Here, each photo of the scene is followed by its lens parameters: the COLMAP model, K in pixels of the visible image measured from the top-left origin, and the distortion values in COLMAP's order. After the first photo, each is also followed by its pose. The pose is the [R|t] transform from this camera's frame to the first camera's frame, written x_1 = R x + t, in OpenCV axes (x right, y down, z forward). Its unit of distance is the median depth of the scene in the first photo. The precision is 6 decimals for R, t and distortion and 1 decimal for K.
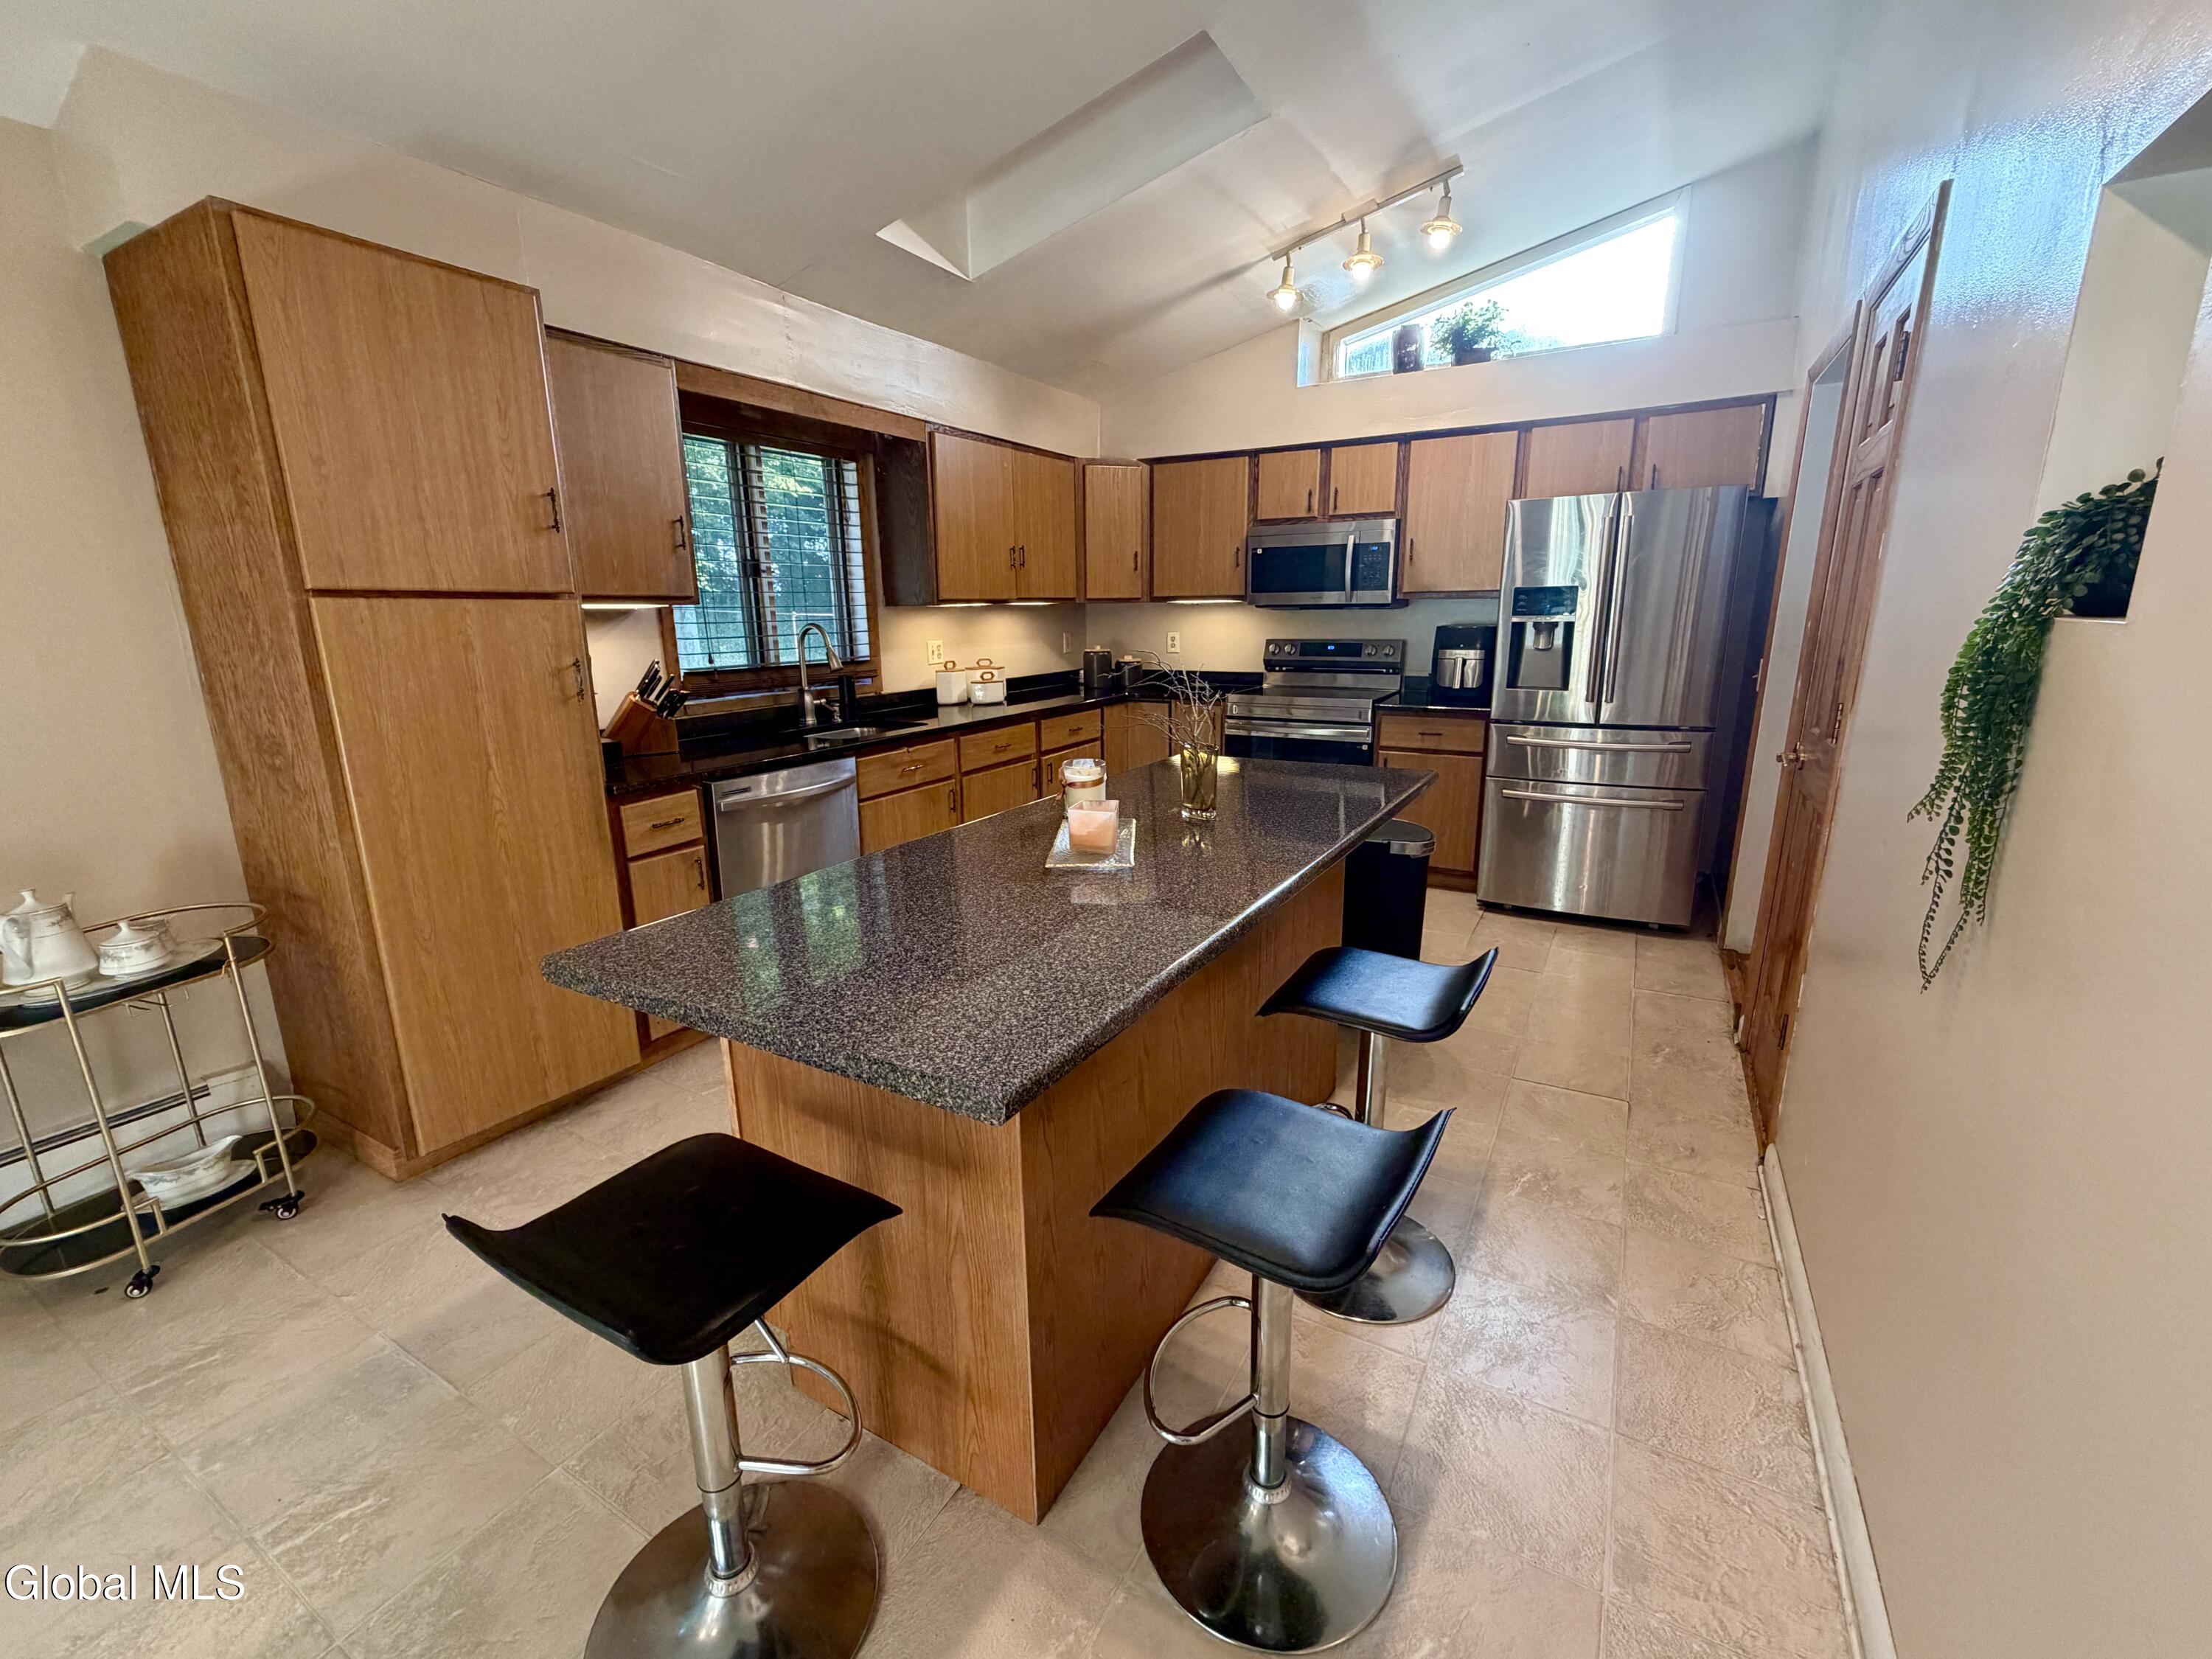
lens RADIAL K [[932.3, 0, 1107.5], [0, 932.3, 830.7], [0, 0, 1]] dist [0.012680, -0.000221]
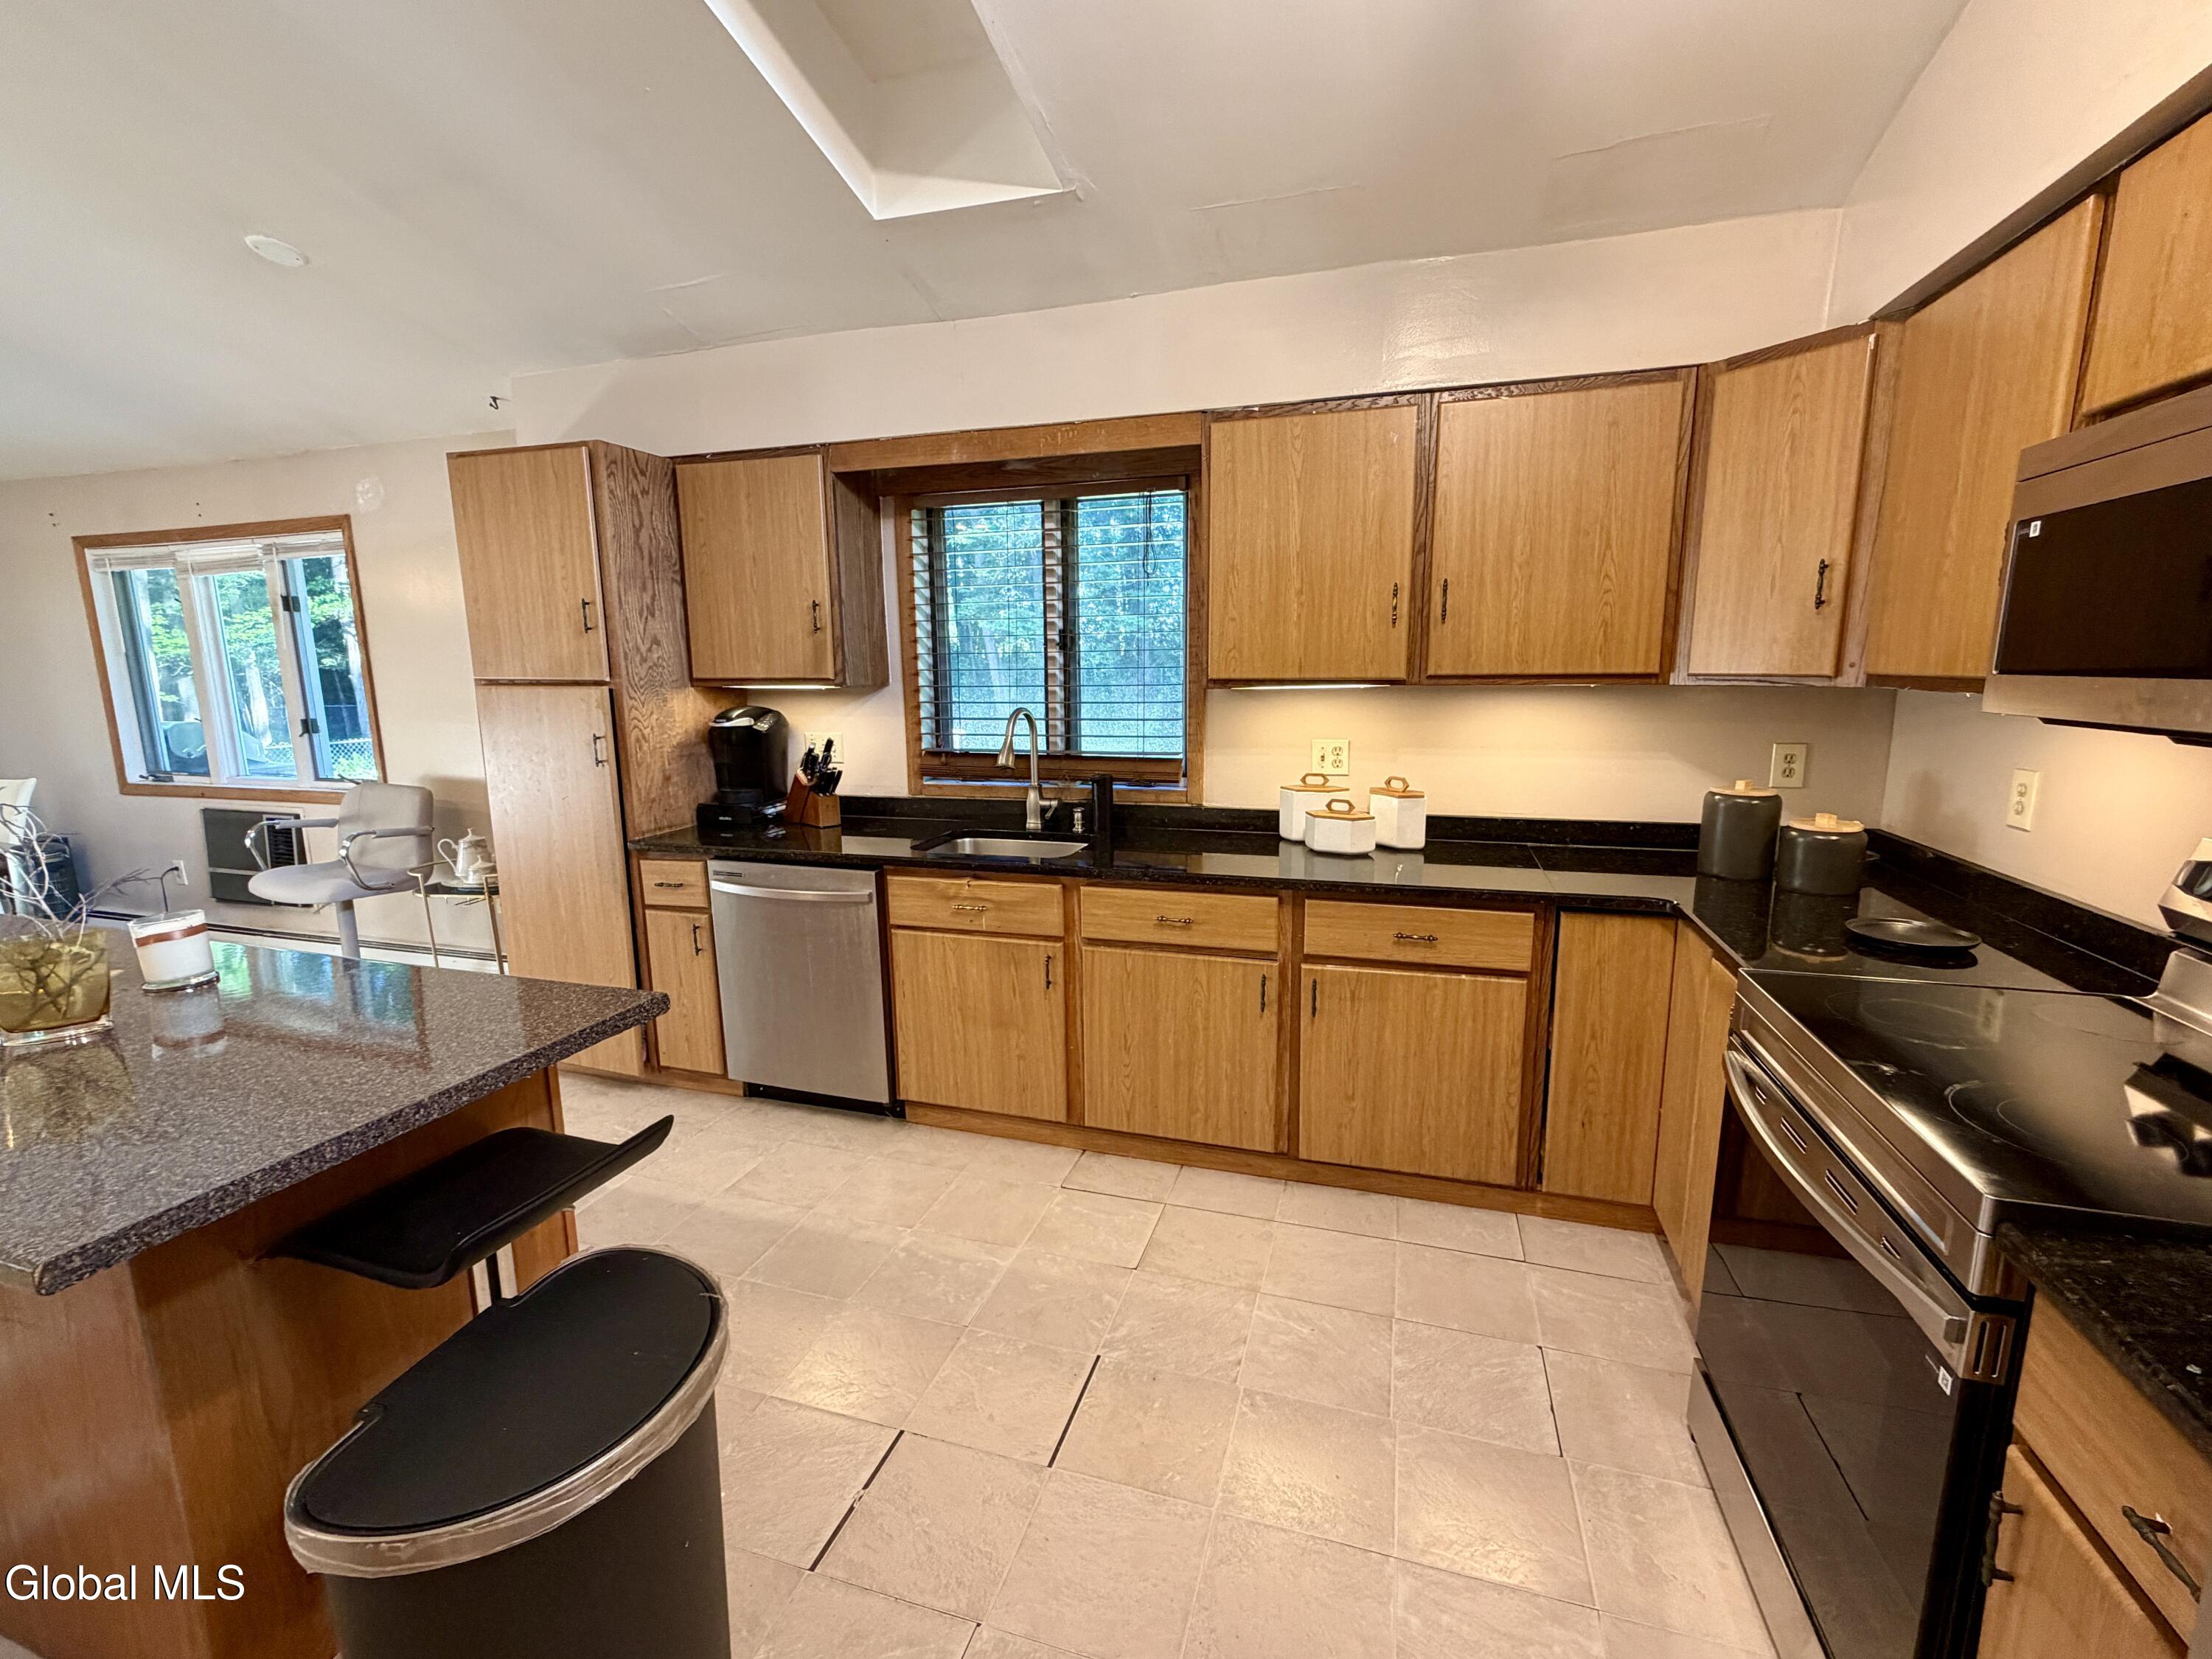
lens RADIAL K [[956.6, 0, 1099.2], [0, 956.6, 836.8], [0, 0, 1]] dist [-0.006824, -0.000113]
pose [[0.207968, 0.184057, -0.960663, 0.452107], [-0.222129, 0.965363, 0.136870, -0.210377], [0.952580, 0.184927, 0.241649, 0.766836]]
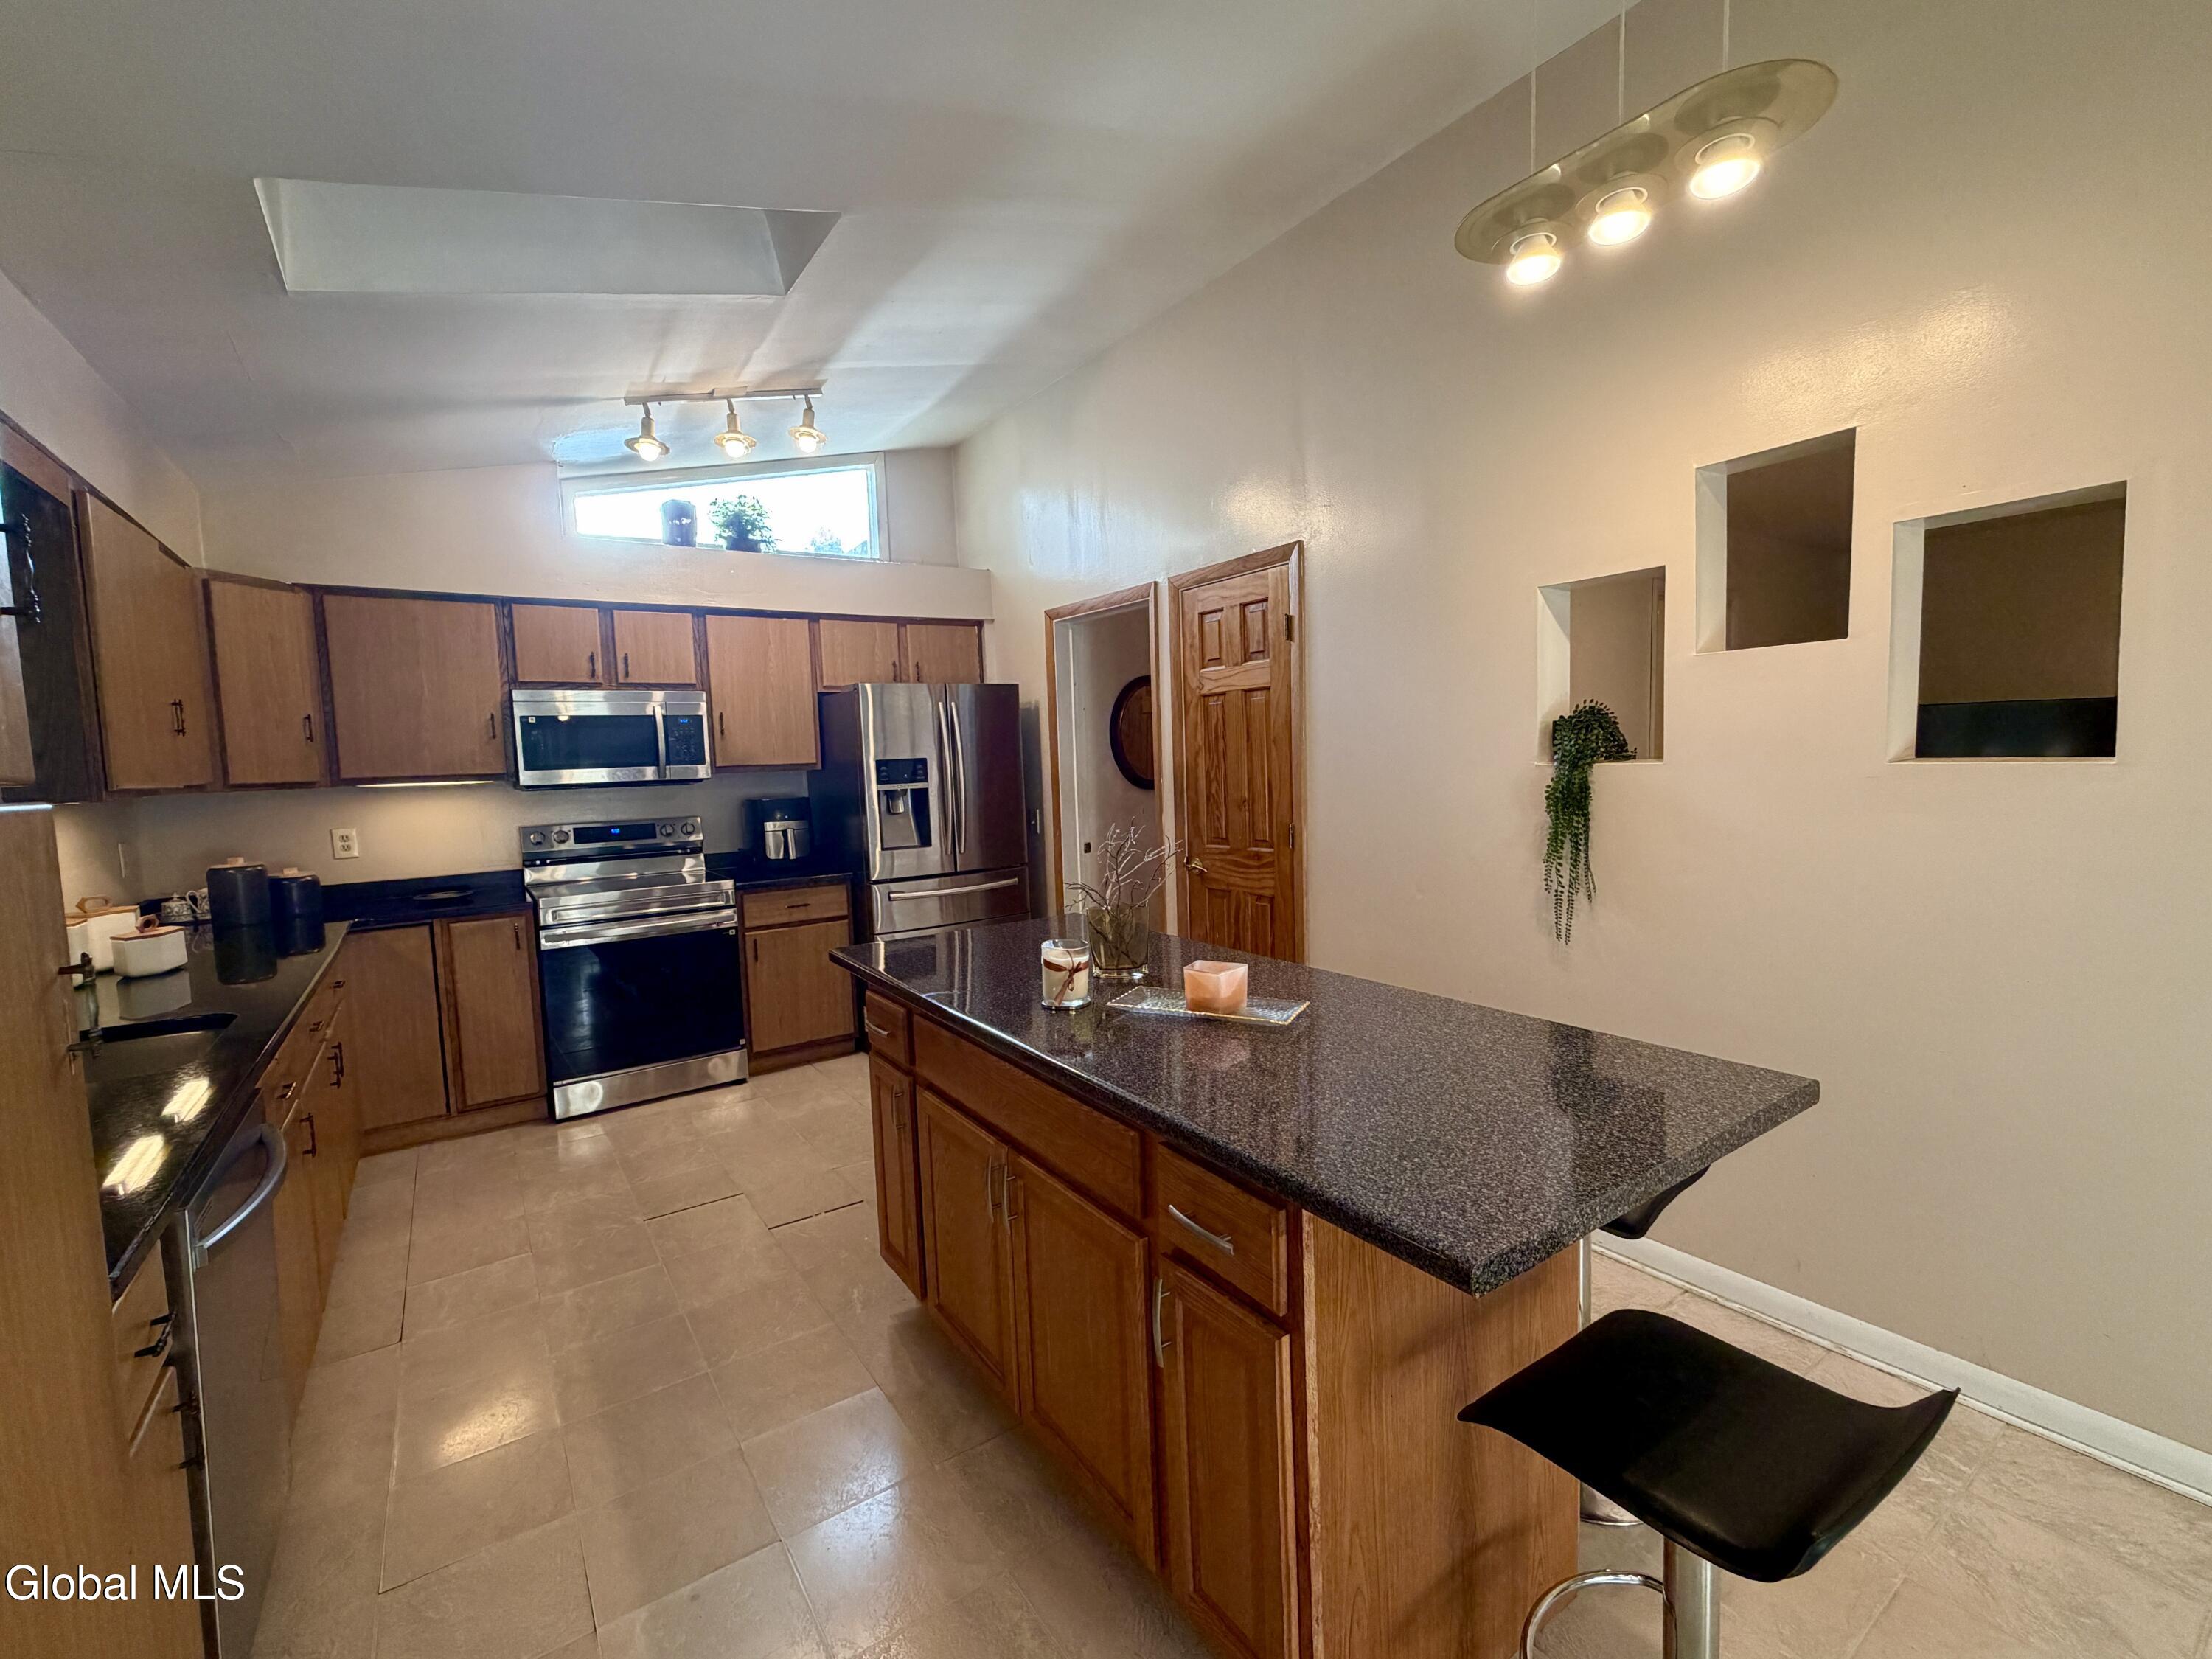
lens RADIAL K [[956.6, 0, 1110.6], [0, 956.6, 839.1], [0, 0, 1]] dist [-0.006824, -0.000113]
pose [[0.436618, -0.083484, 0.895765, -0.409682], [0.238371, 0.970834, -0.025708, -0.069062], [-0.867493, 0.224749, 0.443784, 0.260705]]
